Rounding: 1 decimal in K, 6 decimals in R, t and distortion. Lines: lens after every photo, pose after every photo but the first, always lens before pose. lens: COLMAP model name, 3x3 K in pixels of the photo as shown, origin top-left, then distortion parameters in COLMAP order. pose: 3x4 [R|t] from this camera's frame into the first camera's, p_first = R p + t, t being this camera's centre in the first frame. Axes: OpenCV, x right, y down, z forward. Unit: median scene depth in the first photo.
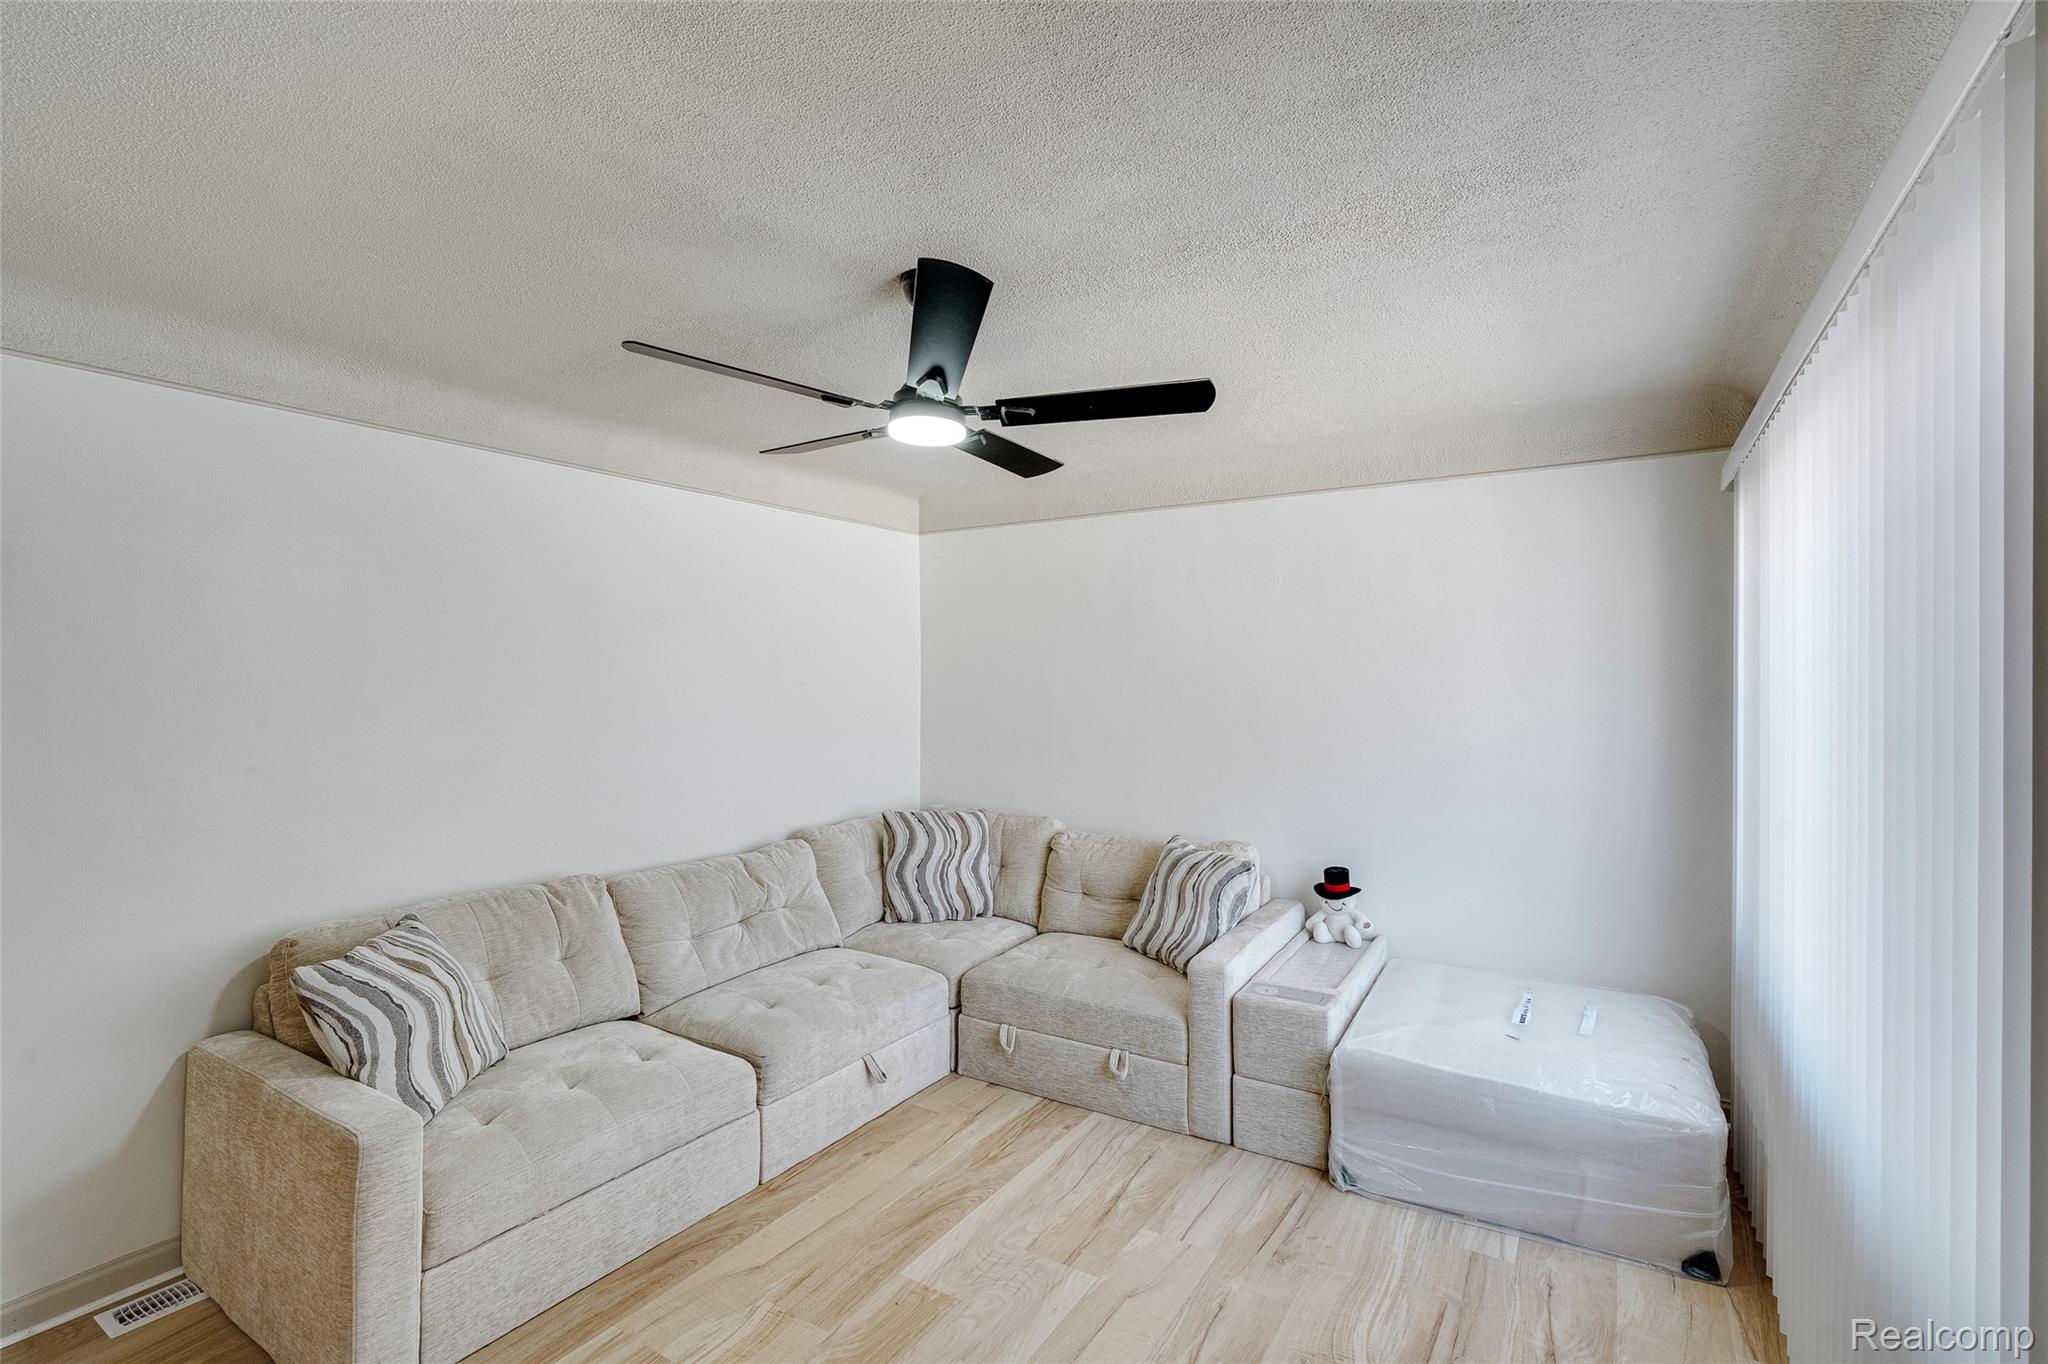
lens RADIAL K [[944.0, 0, 1011.1], [0, 944.0, 678.9], [0, 0, 1]] dist [-0.007341, 0.003157]
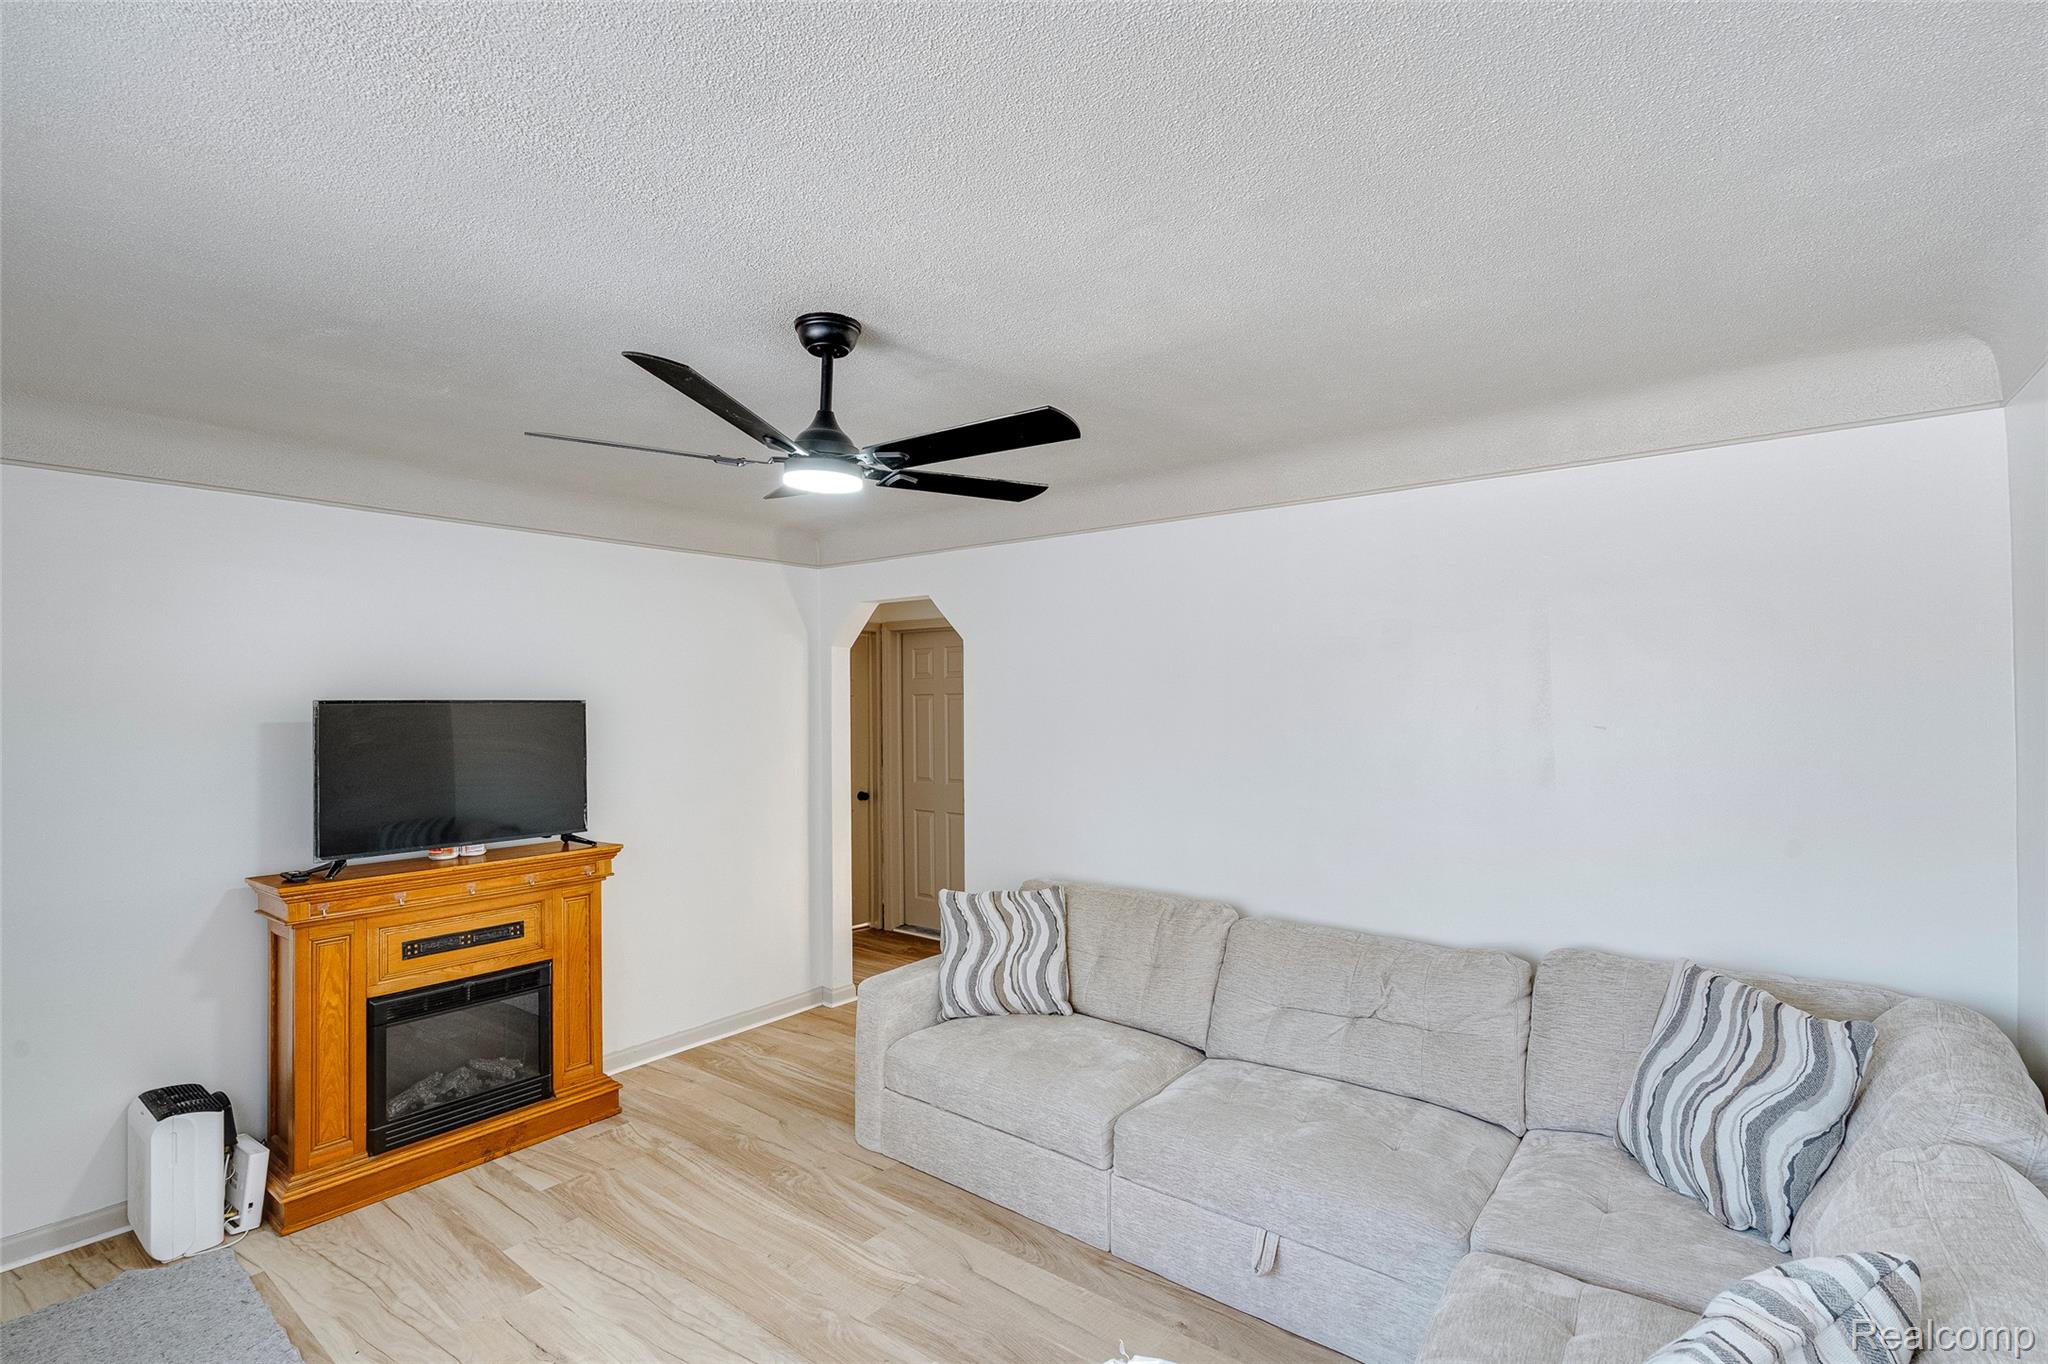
lens RADIAL K [[944.0, 0, 1034.9], [0, 944.0, 692.2], [0, 0, 1]] dist [-0.007341, 0.003157]
pose [[-0.087024, -0.001276, -0.996205, 0.688714], [0.006042, 0.999980, -0.001808, -0.029468], [0.996188, -0.006176, -0.087015, 1.006943]]
